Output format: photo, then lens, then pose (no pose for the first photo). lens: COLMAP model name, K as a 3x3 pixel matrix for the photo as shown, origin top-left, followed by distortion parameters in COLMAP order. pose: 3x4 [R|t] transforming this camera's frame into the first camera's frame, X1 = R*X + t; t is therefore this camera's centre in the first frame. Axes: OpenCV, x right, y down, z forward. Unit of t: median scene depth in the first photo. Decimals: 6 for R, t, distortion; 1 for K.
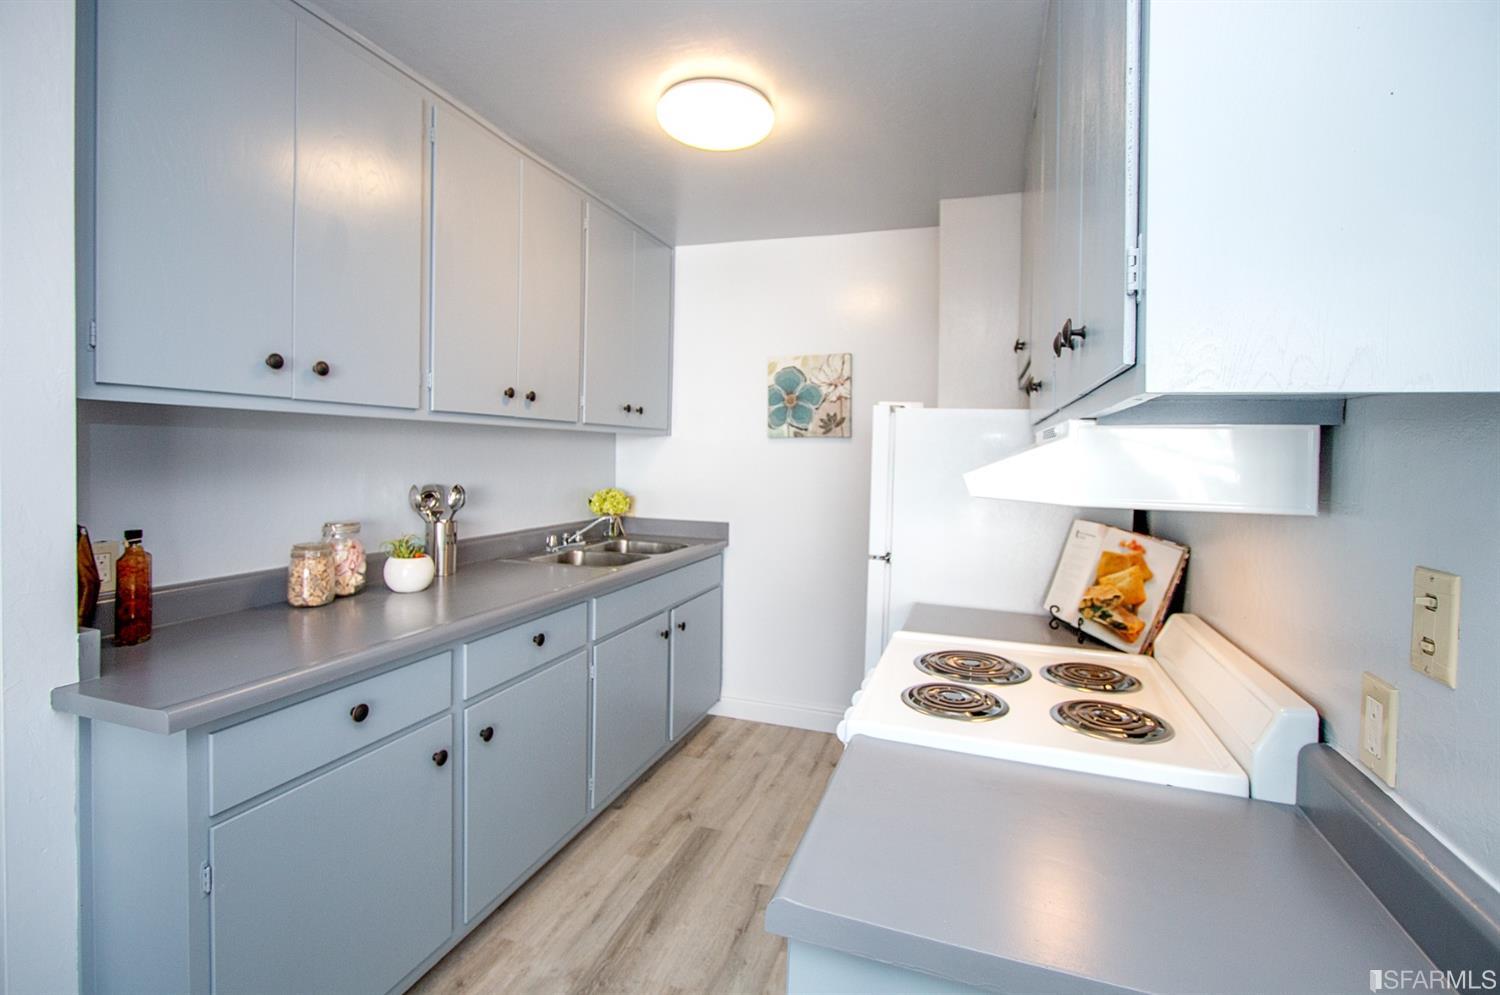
lens RADIAL K [[691.7, 0, 687.7], [0, 691.7, 466.8], [0, 0, 1]] dist [-0.017593, -0.000026]
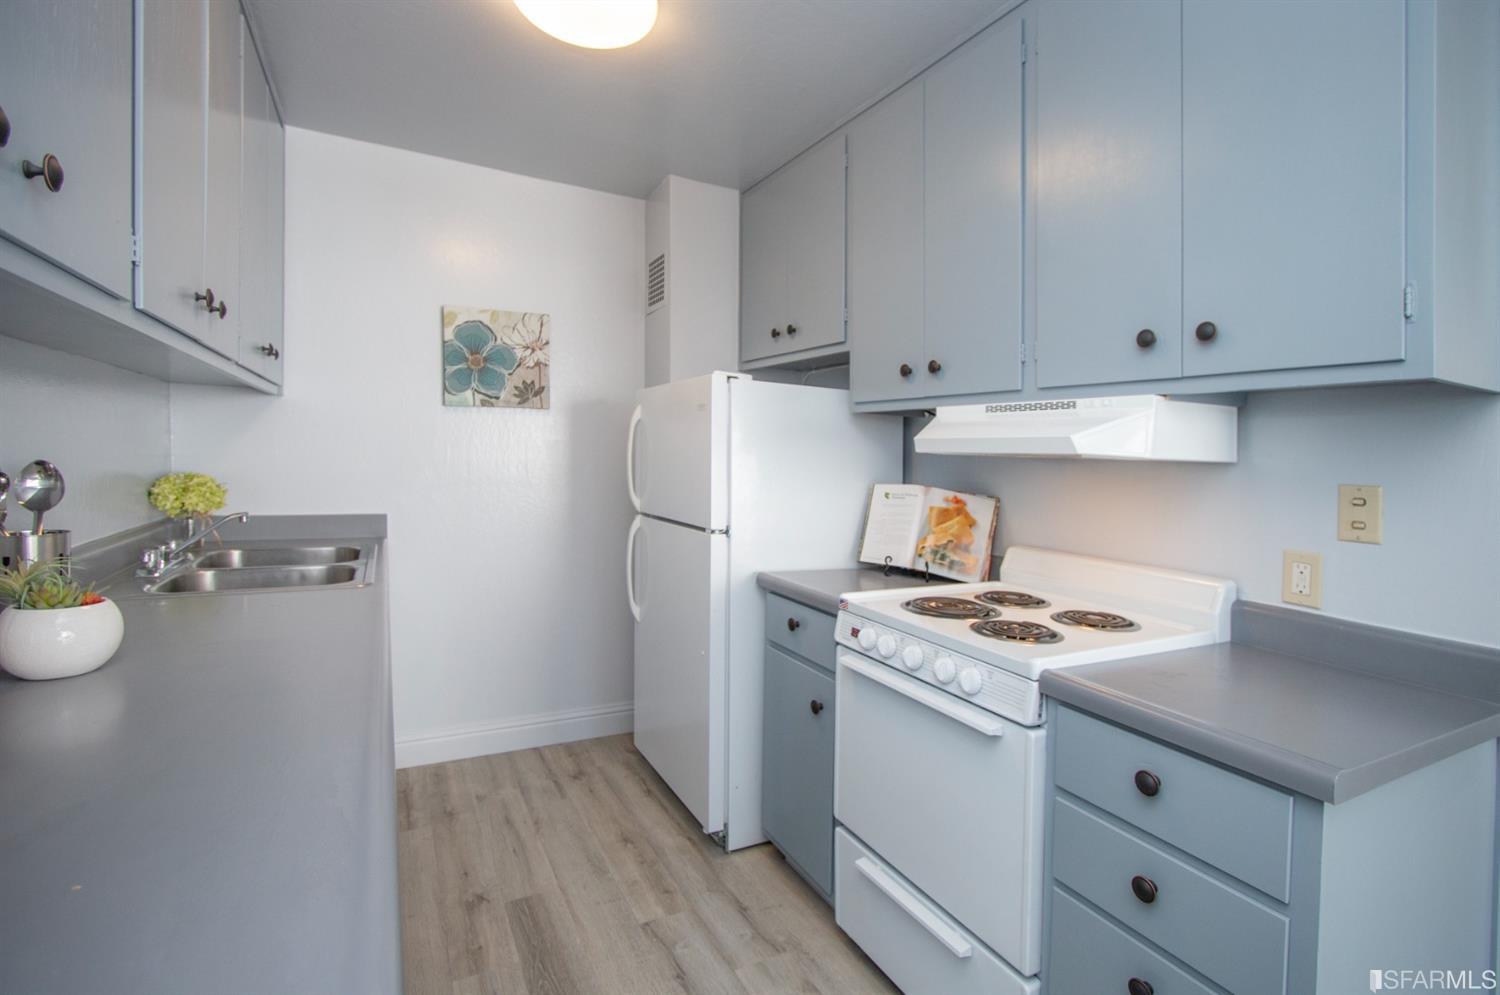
lens RADIAL K [[700.3, 0, 752.9], [0, 700.3, 458.3], [0, 0, 1]] dist [-0.015510, 0.000248]
pose [[0.640941, -0.006863, 0.767560, -0.511243], [-0.001511, 0.999947, 0.010203, 0.019883], [-0.767589, -0.007699, 0.640896, 0.383339]]
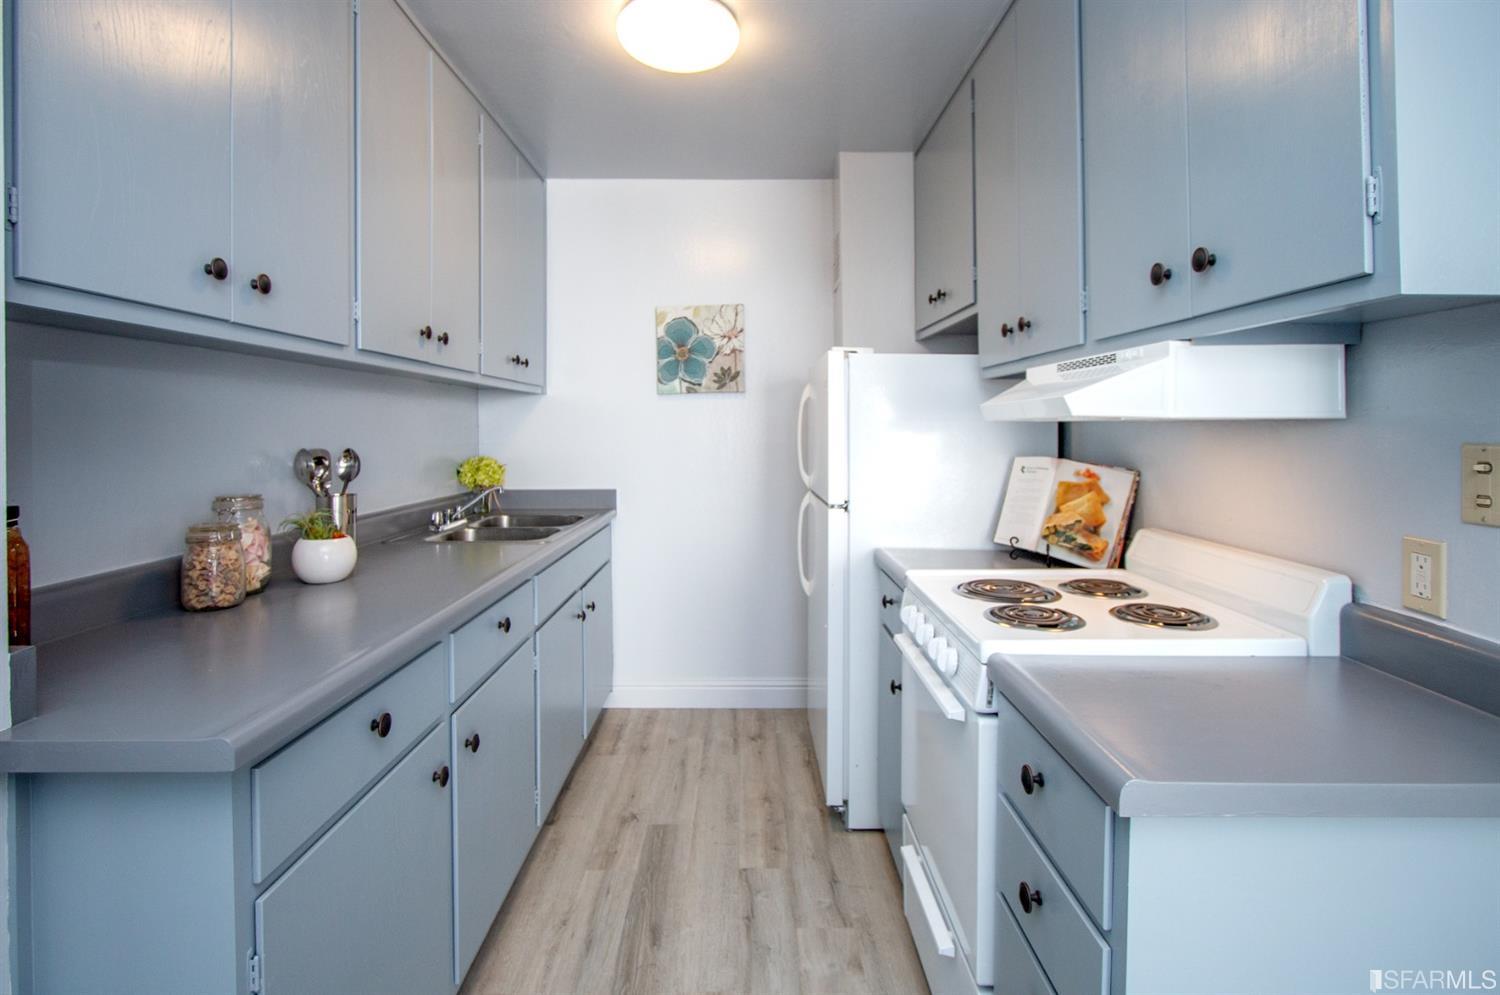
lens RADIAL K [[761.8, 0, 724.6], [0, 761.8, 423.6], [0, 0, 1]] dist [-0.016400, -0.000273]
pose [[0.940360, -0.023984, 0.339334, -0.264110], [0.031640, 0.999354, -0.017046, 0.030954], [-0.338706, 0.026766, 0.940512, 0.041828]]
